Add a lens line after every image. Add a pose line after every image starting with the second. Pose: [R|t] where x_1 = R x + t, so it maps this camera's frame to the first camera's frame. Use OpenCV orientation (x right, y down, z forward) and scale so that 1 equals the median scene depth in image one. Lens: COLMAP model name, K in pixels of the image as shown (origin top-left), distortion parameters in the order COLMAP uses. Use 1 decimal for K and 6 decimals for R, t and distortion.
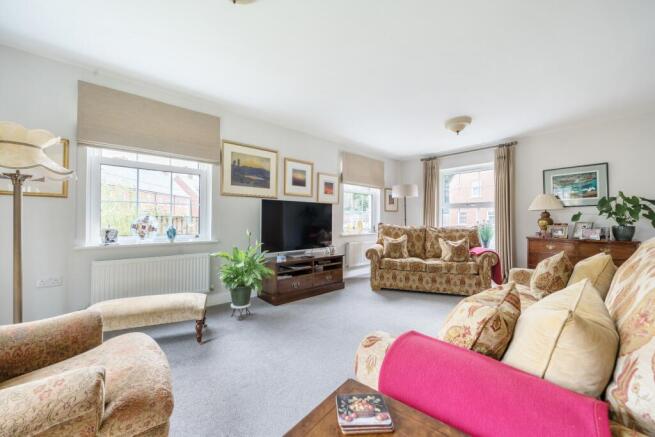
lens RADIAL K [[252.4, 0, 331.0], [0, 252.4, 216.9], [0, 0, 1]] dist [0.000358, 0.000002]
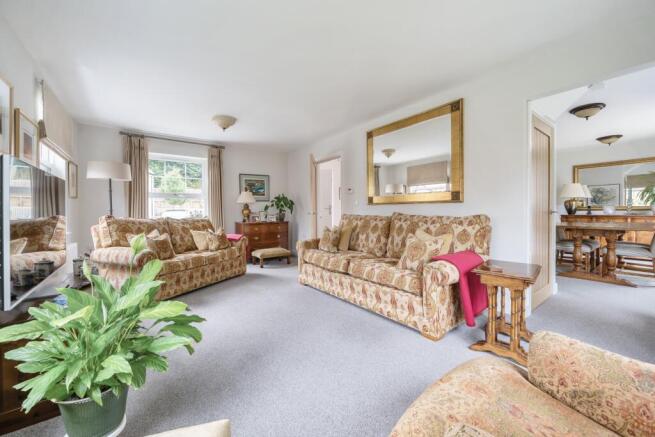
lens RADIAL K [[252.4, 0, 330.5], [0, 252.4, 214.4], [0, 0, 1]] dist [0.000358, 0.000002]
pose [[0.089464, -0.019619, 0.995797, -0.467747], [-0.004834, 0.999786, 0.020132, 0.004332], [-0.995978, -0.006615, 0.089350, 0.392338]]
